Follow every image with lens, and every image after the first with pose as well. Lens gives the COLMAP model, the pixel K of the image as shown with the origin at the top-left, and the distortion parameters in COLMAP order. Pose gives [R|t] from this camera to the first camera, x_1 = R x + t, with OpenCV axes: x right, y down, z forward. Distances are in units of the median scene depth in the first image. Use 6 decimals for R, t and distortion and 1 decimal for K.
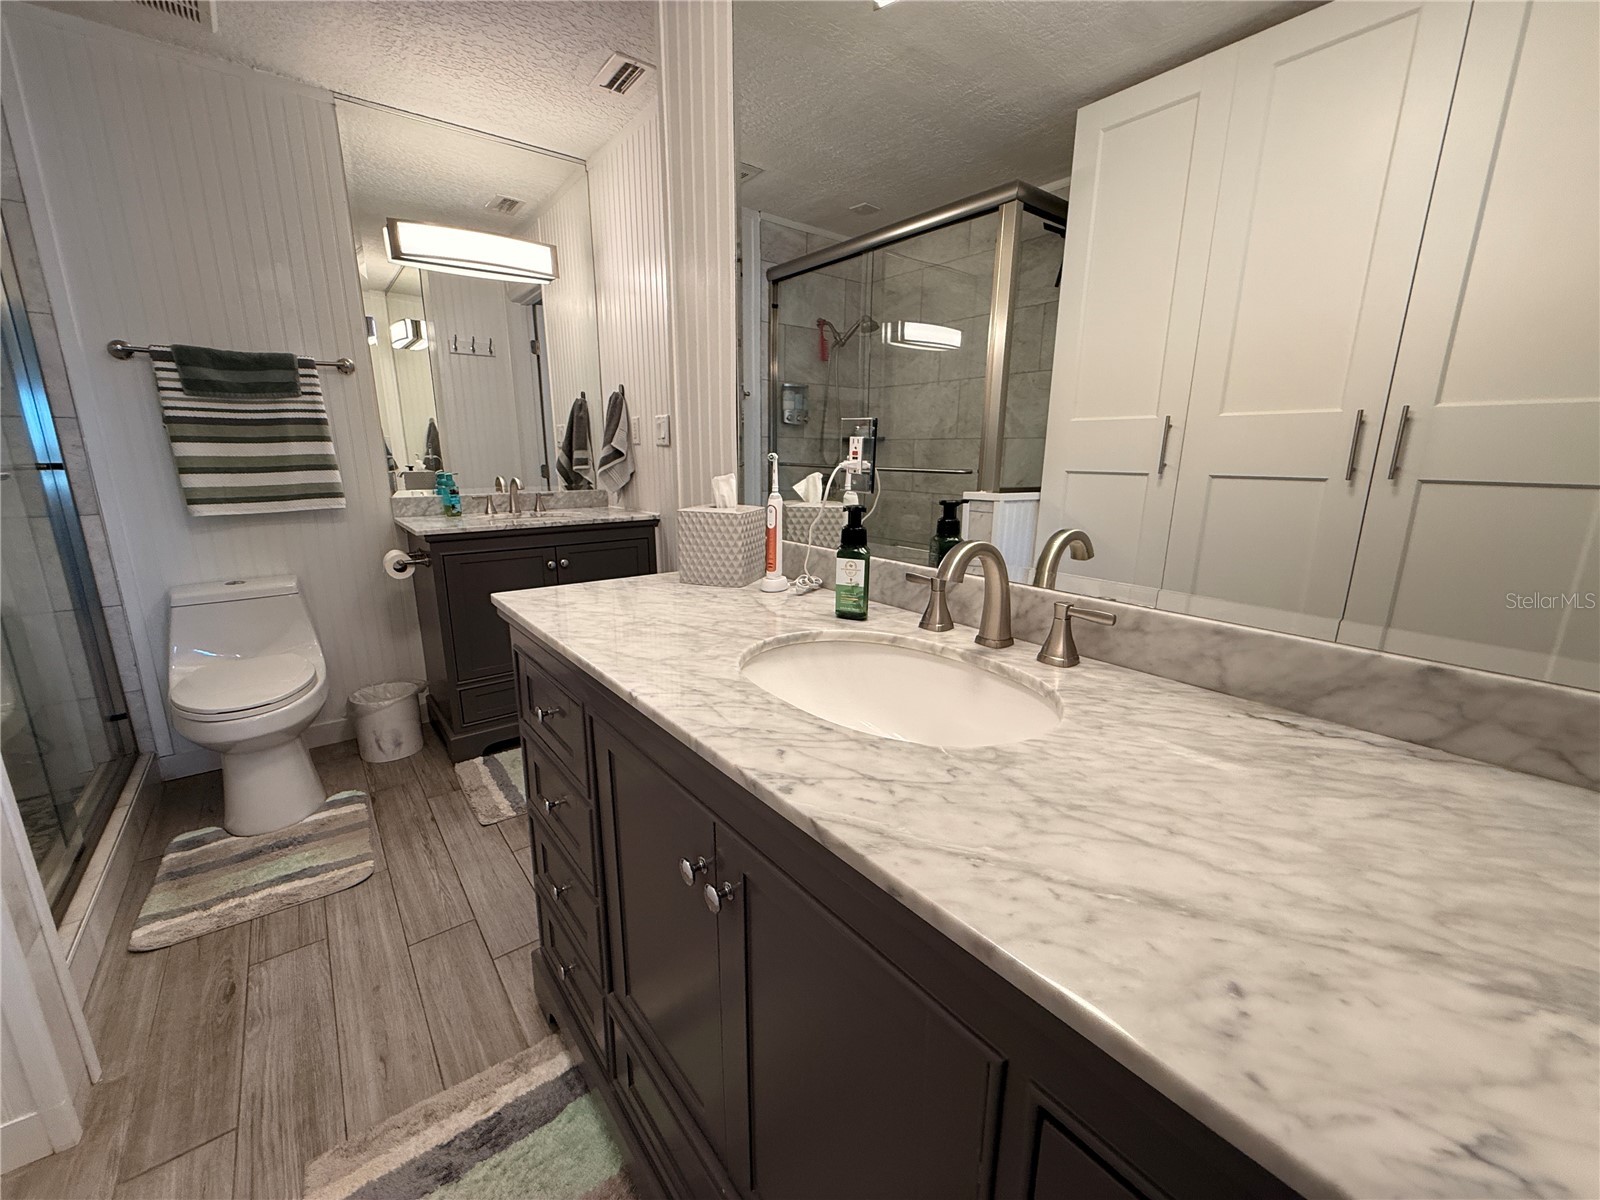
lens RADIAL K [[637.7, 0, 800.0], [0, 637.7, 603.2], [0, 0, 1]] dist [0.000718, -0.000258]
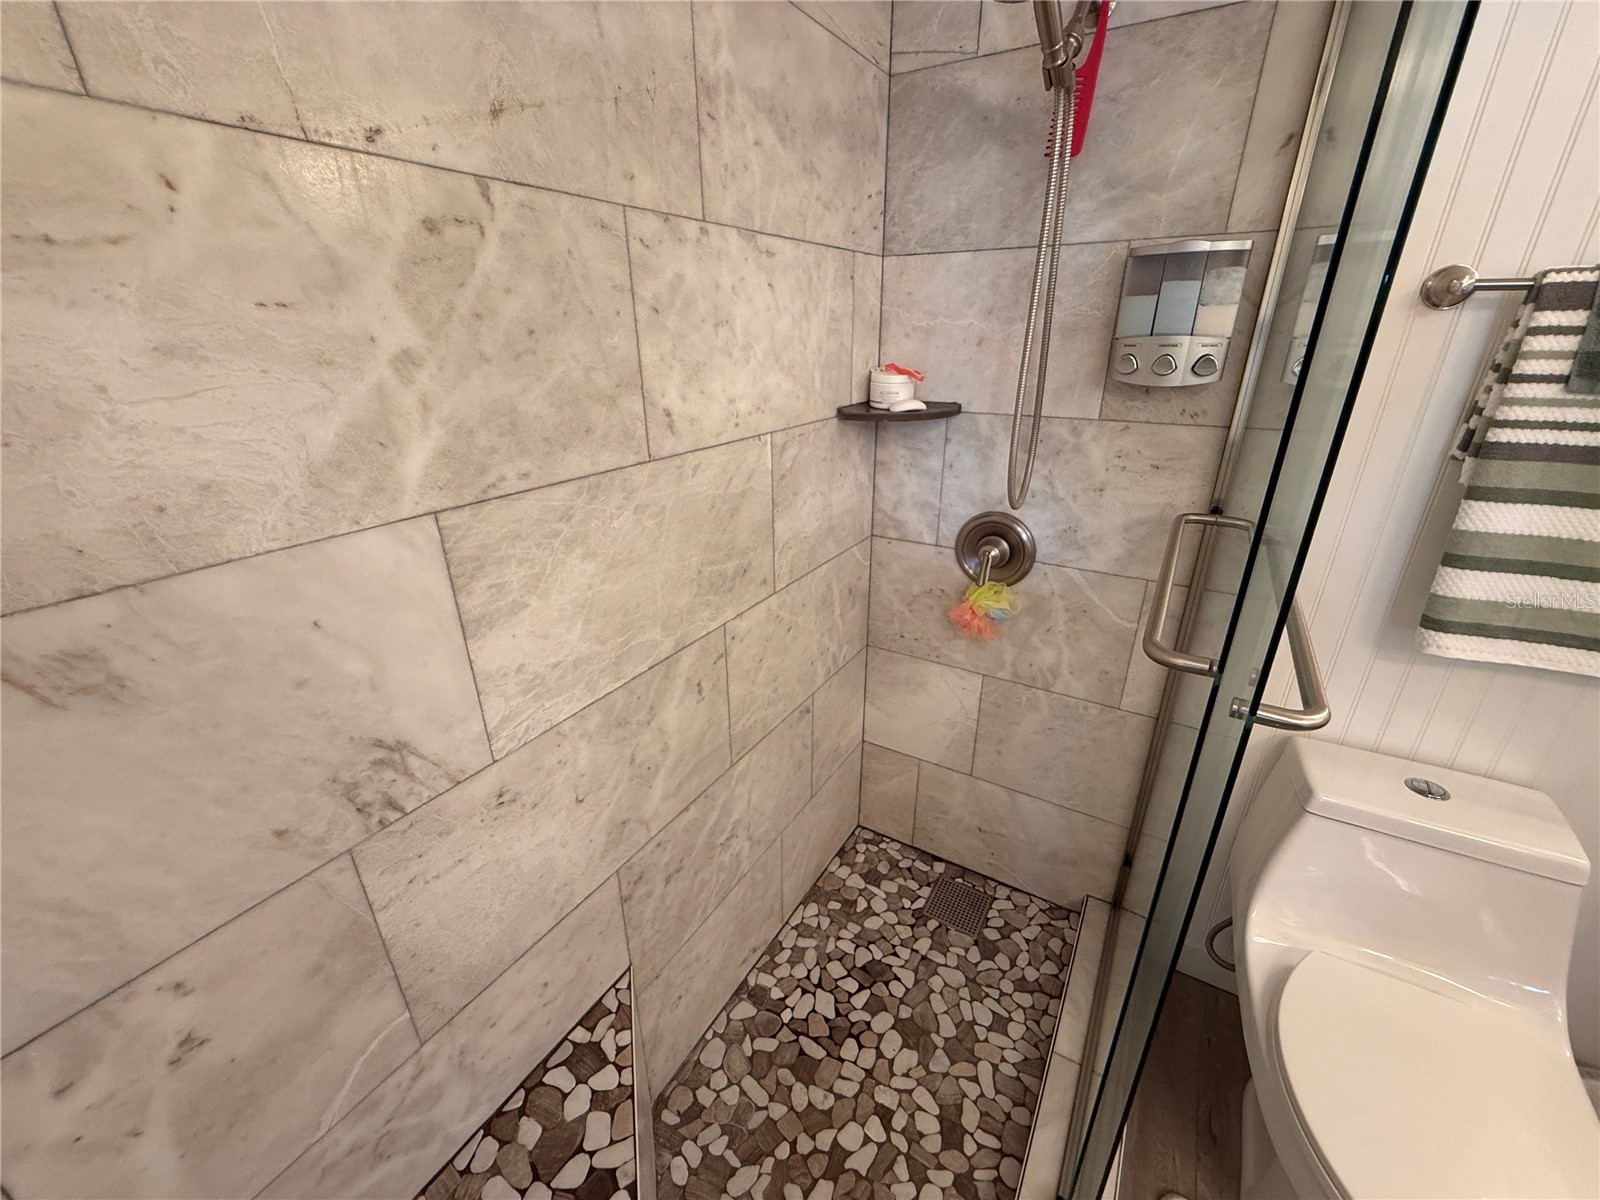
lens RADIAL K [[637.7, 0, 798.8], [0, 637.7, 590.9], [0, 0, 1]] dist [0.000718, -0.000258]
pose [[0.353881, 0.353970, -0.865721, -0.688590], [-0.207979, 0.932224, 0.296146, -0.211389], [0.911874, 0.075251, 0.403514, 0.371001]]
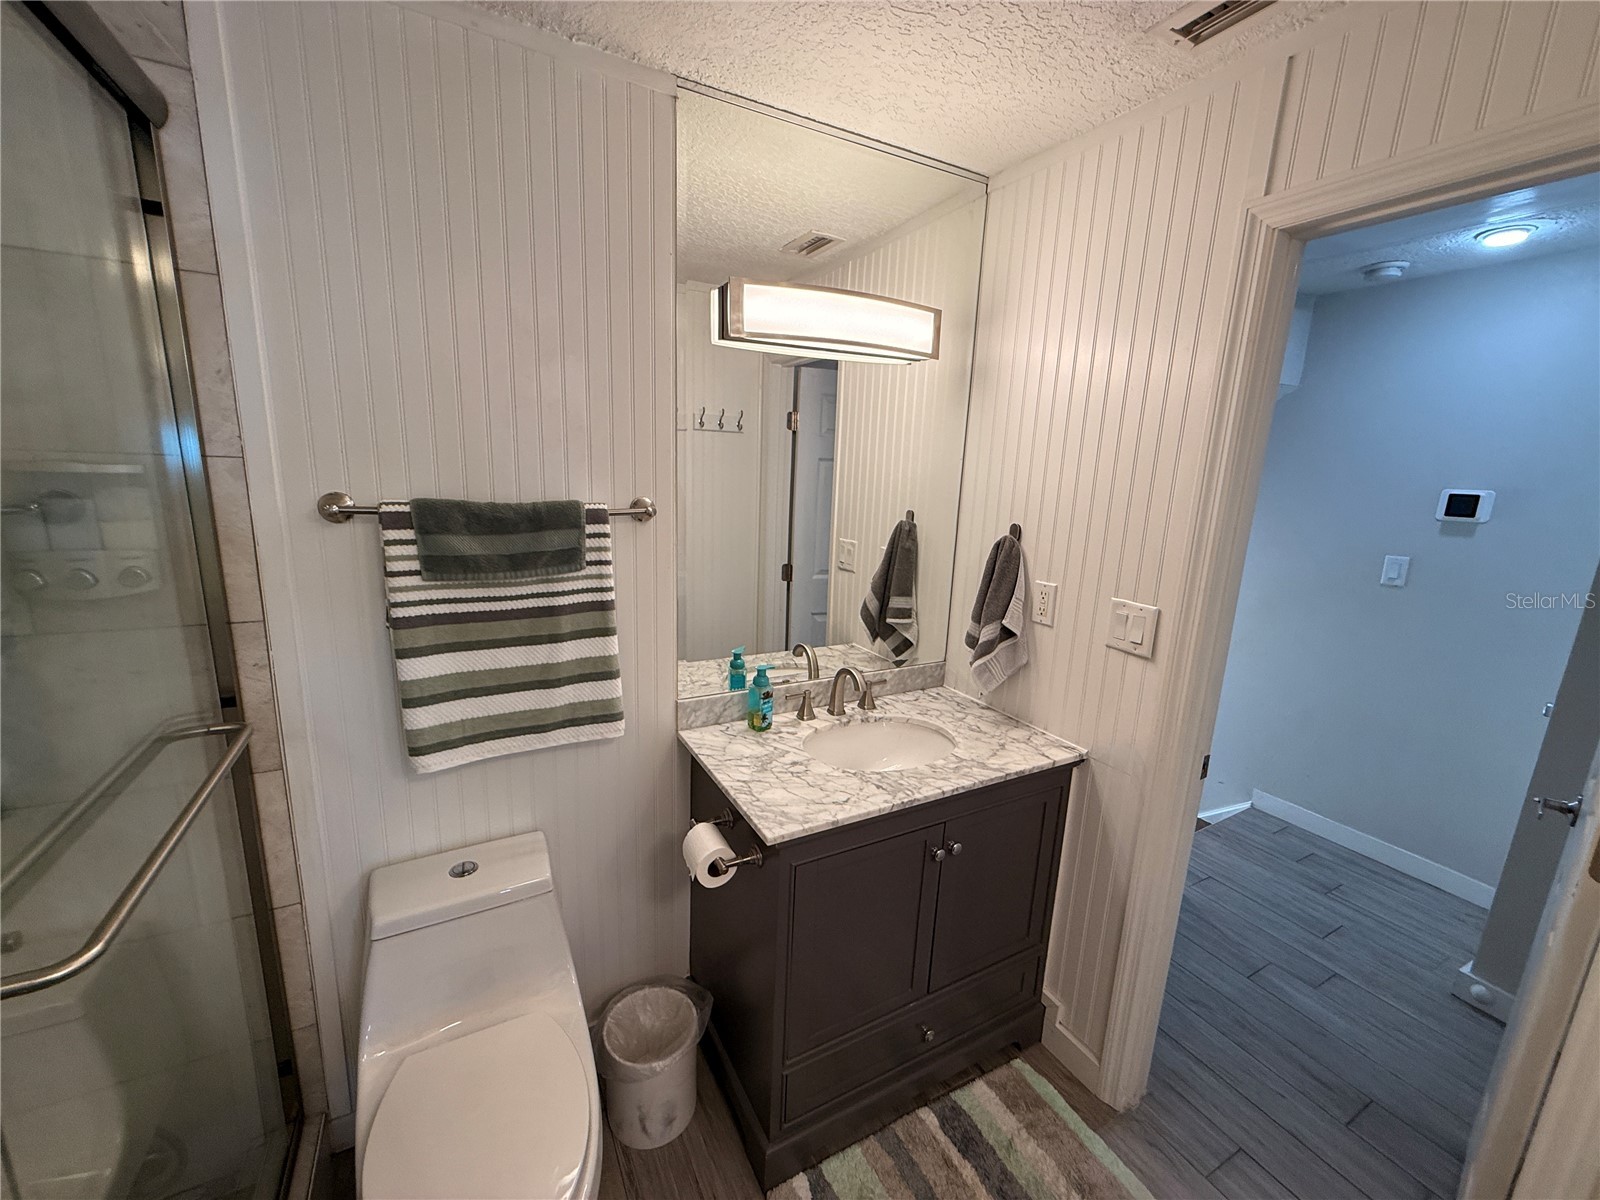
lens RADIAL K [[637.7, 0, 799.1], [0, 637.7, 601.7], [0, 0, 1]] dist [0.000718, -0.000258]
pose [[0.984196, 0.068261, -0.163394, -0.482075], [-0.072827, 0.997099, -0.022113, -0.297514], [0.161411, 0.033663, 0.986313, 0.435308]]
